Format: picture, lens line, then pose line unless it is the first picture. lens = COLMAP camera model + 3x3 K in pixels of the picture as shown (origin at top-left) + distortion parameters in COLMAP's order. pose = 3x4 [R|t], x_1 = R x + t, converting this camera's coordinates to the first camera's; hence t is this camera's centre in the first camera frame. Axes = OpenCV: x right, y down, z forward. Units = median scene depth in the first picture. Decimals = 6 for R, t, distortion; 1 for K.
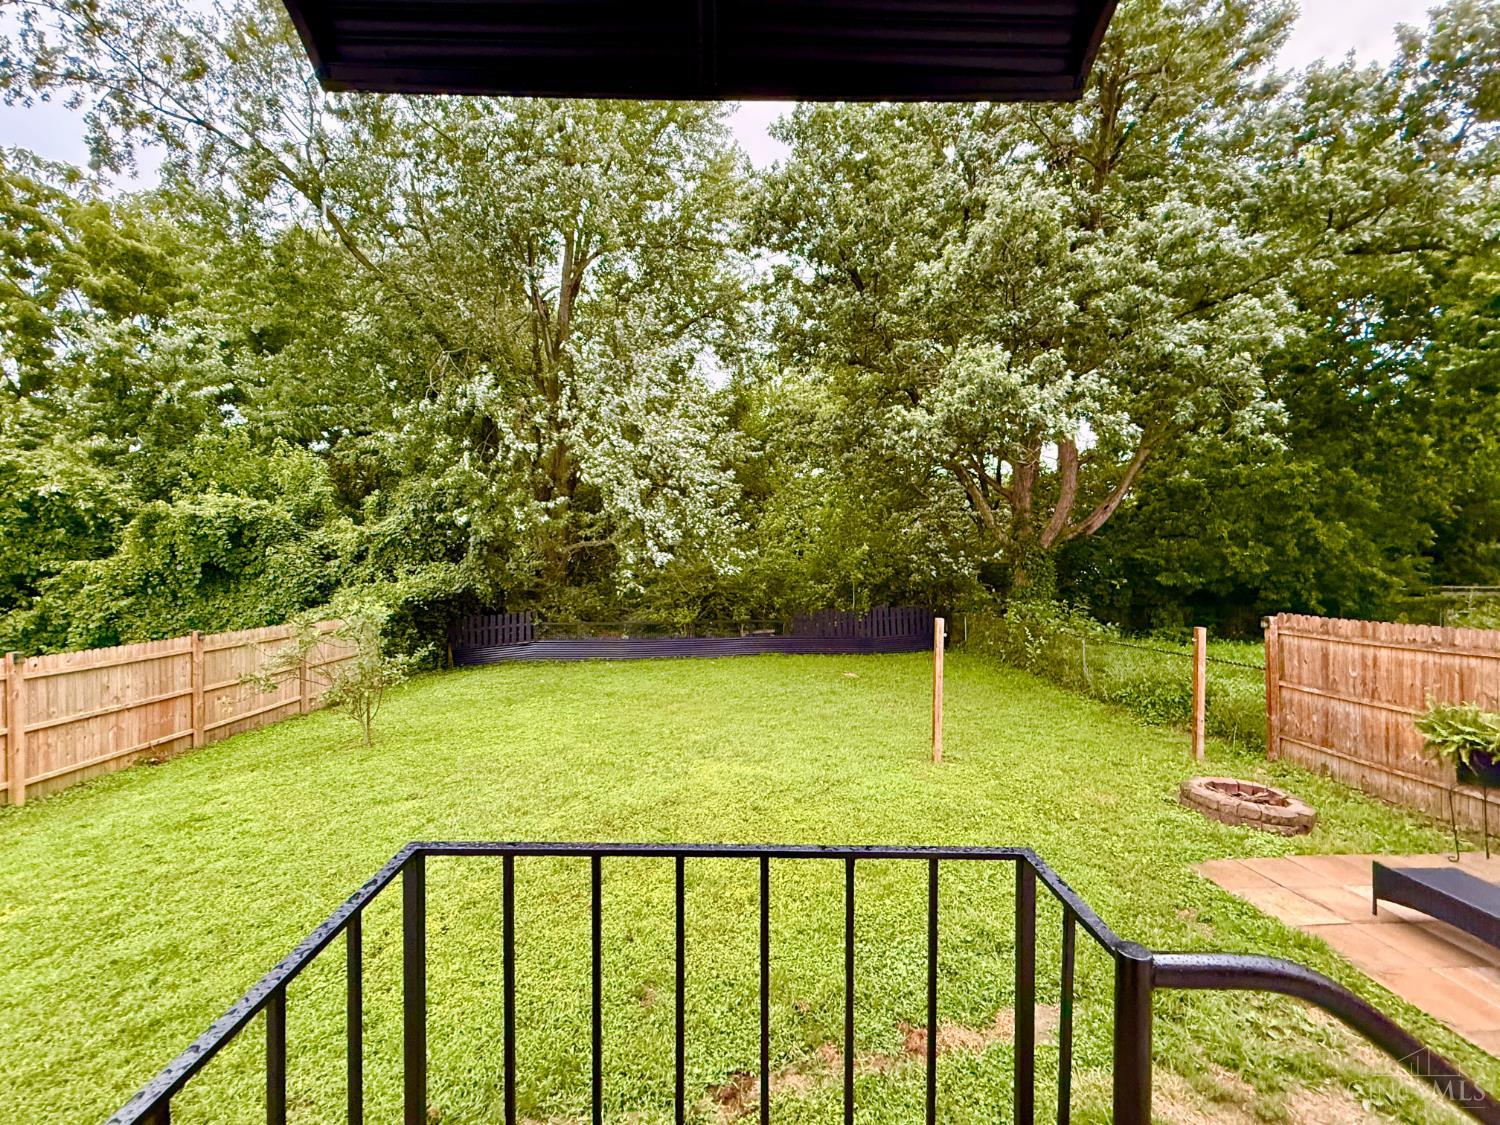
lens RADIAL K [[596.1, 0, 747.6], [0, 596.1, 558.9], [0, 0, 1]] dist [0.000482, 0.000049]
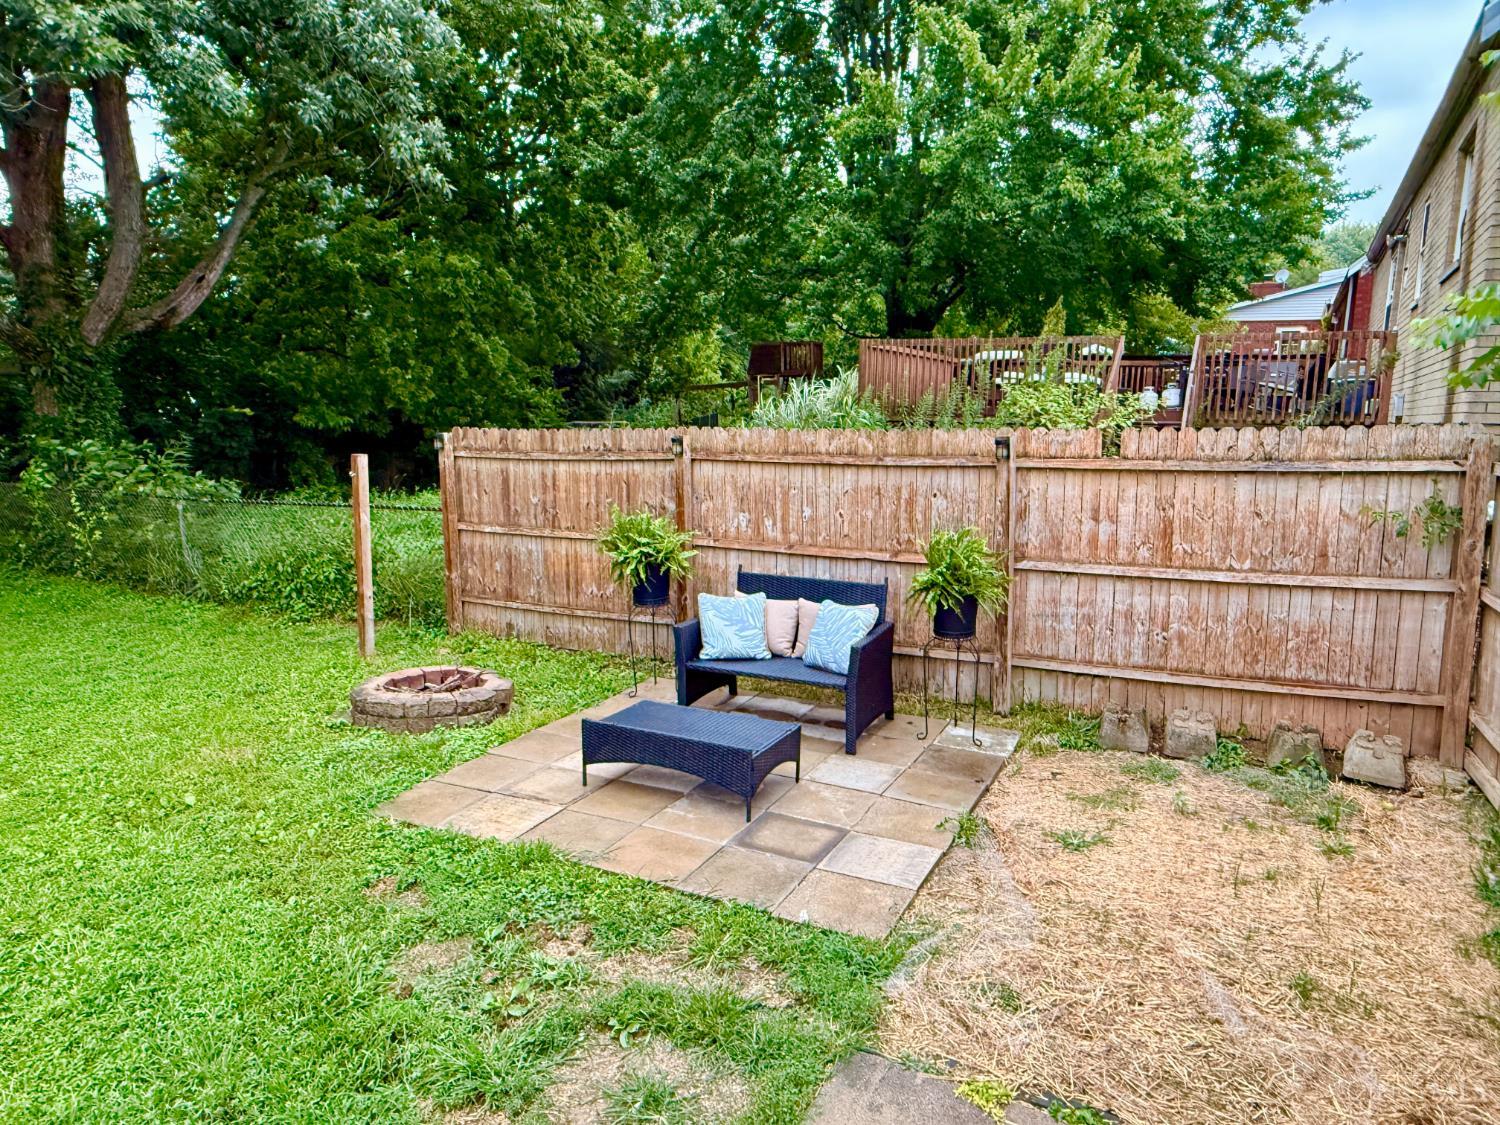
lens RADIAL K [[972.3, 0, 752.3], [0, 972.3, 556.3], [0, 0, 1]] dist [-0.003782, 0.000464]
pose [[0.500915, -0.133111, 0.855199, 0.086242], [-0.007640, 0.987384, 0.158160, 0.070080], [-0.865463, -0.085758, 0.493578, 0.147190]]
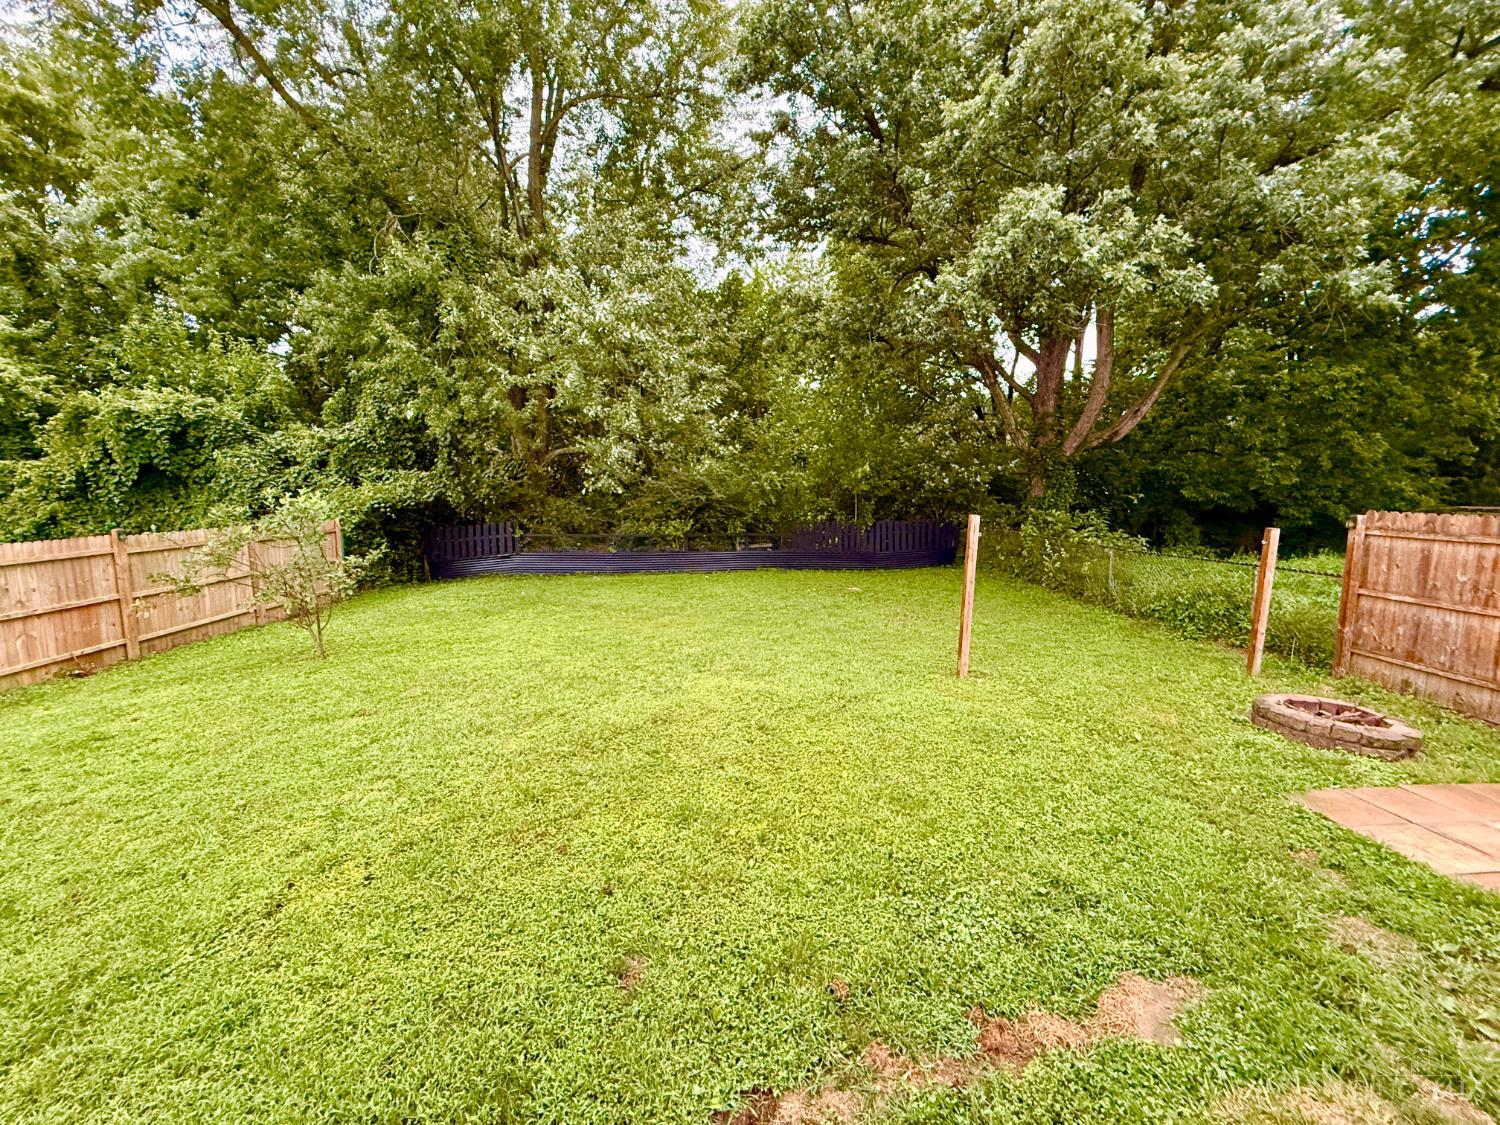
lens RADIAL K [[596.3, 0, 738.8], [0, 596.3, 563.9], [0, 0, 1]] dist [-0.000005, 0.000411]
pose [[0.999995, 0.003059, -0.000898, -0.016864], [-0.002910, 0.990855, 0.134897, 0.065424], [0.001303, -0.134894, 0.990859, 0.170911]]
